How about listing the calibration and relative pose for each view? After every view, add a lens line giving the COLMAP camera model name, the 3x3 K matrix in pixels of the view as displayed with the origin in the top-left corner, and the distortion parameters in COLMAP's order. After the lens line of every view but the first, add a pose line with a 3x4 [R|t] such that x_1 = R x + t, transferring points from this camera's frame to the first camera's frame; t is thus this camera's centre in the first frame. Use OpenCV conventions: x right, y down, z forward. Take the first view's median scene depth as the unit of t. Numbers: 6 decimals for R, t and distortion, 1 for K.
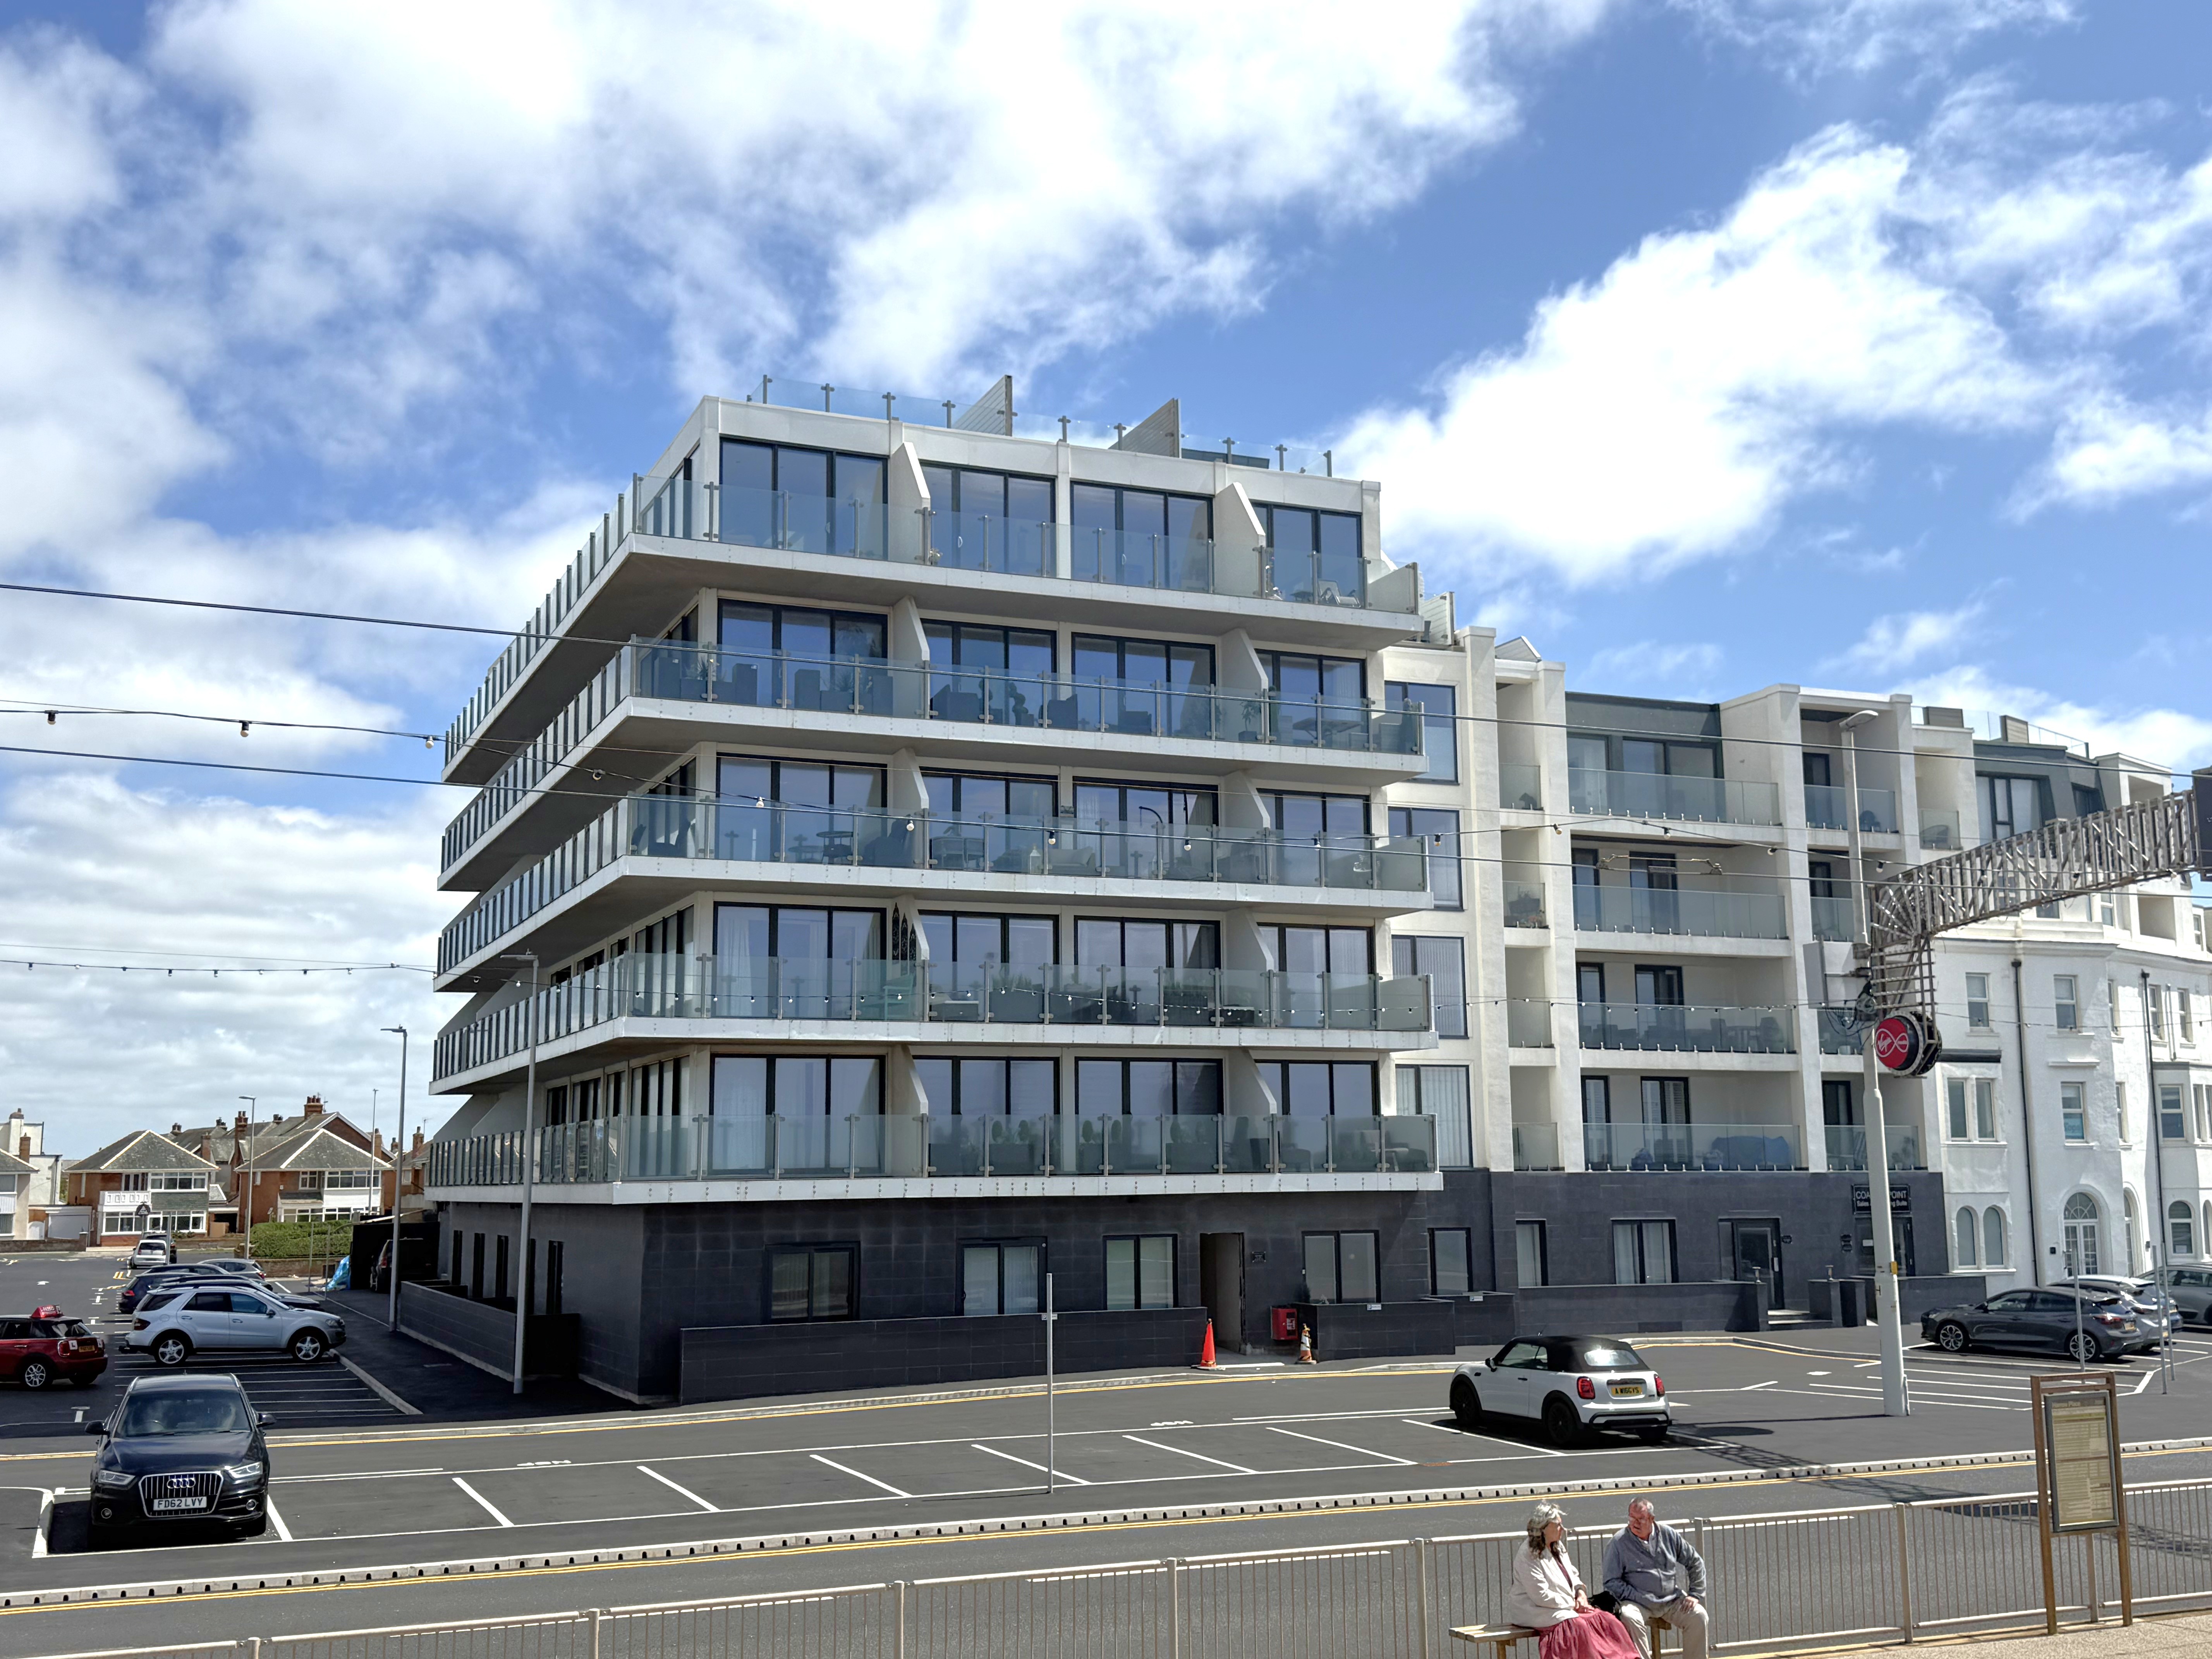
lens RADIAL K [[2275.6, 0, 1103.4], [0, 2275.6, 826.1], [0, 0, 1]] dist [0.019299, 0.000000]
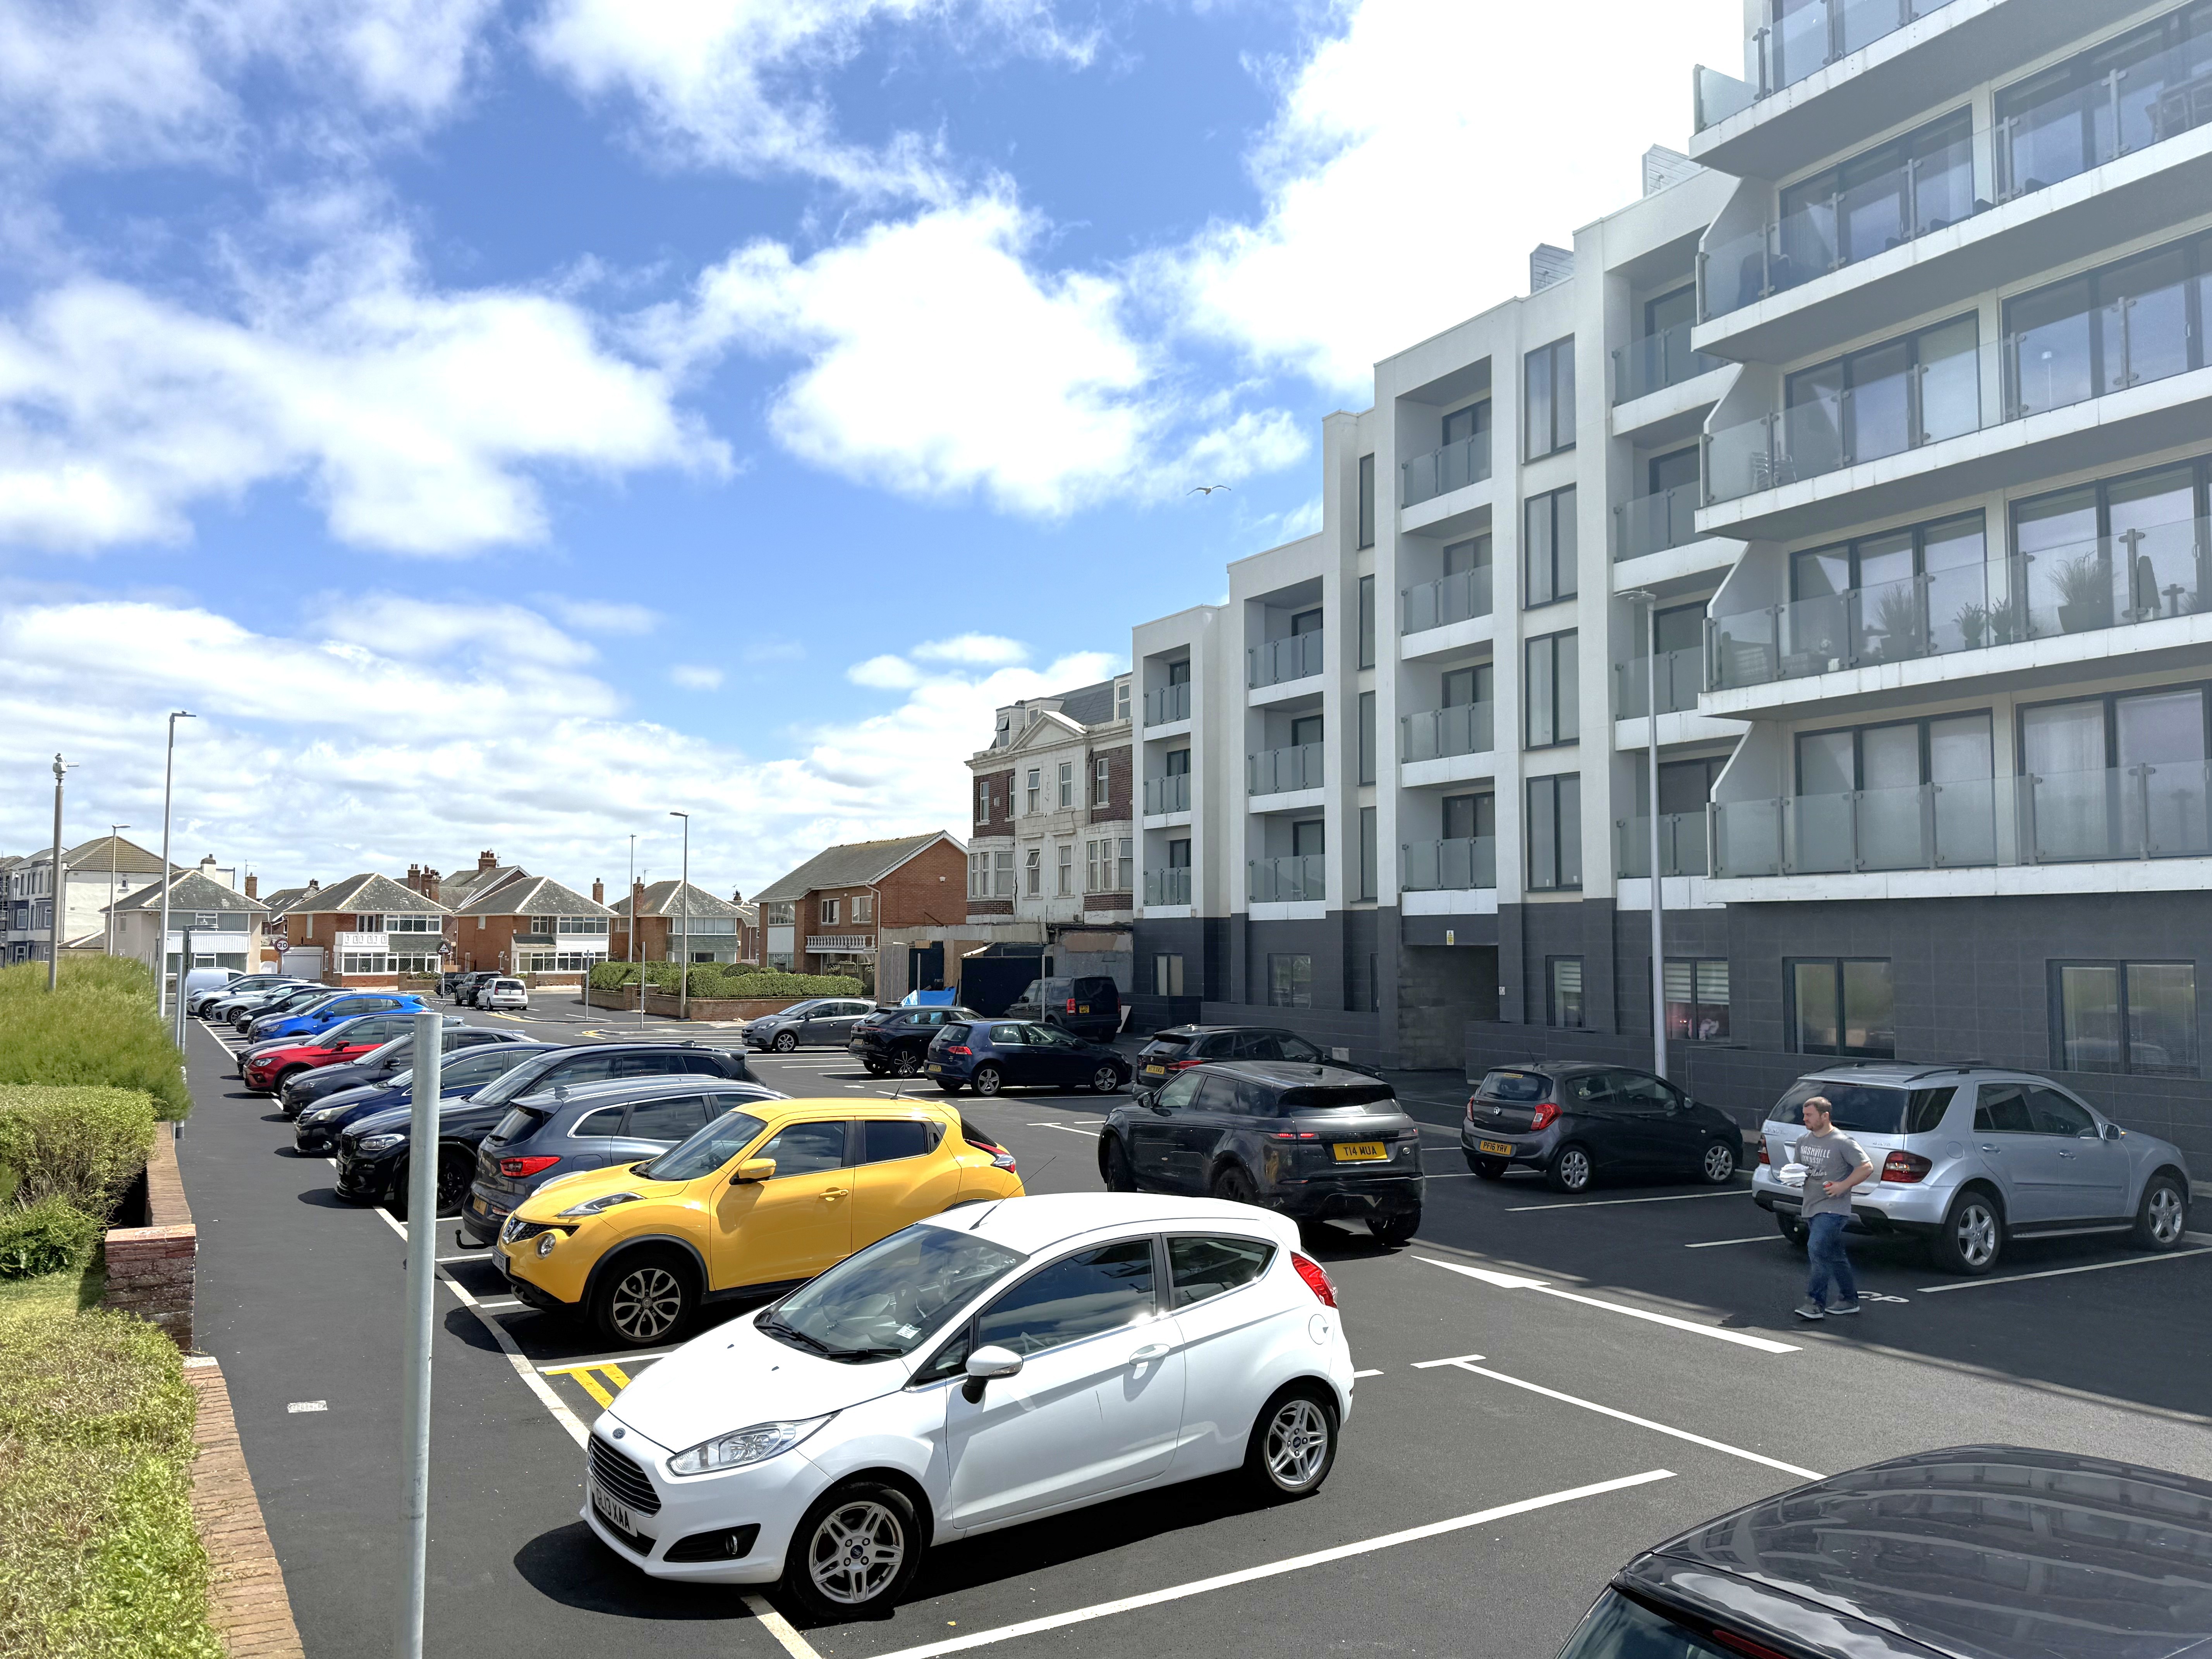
lens RADIAL K [[1628.8, 0, 1101.0], [0, 1628.8, 832.6], [0, 0, 1]] dist [0.009466, -0.025122]
pose [[0.991316, 0.018577, 0.130184, -0.197724], [-0.029351, 0.996254, 0.081340, 0.047608], [-0.128185, -0.084454, 0.988148, 0.249753]]
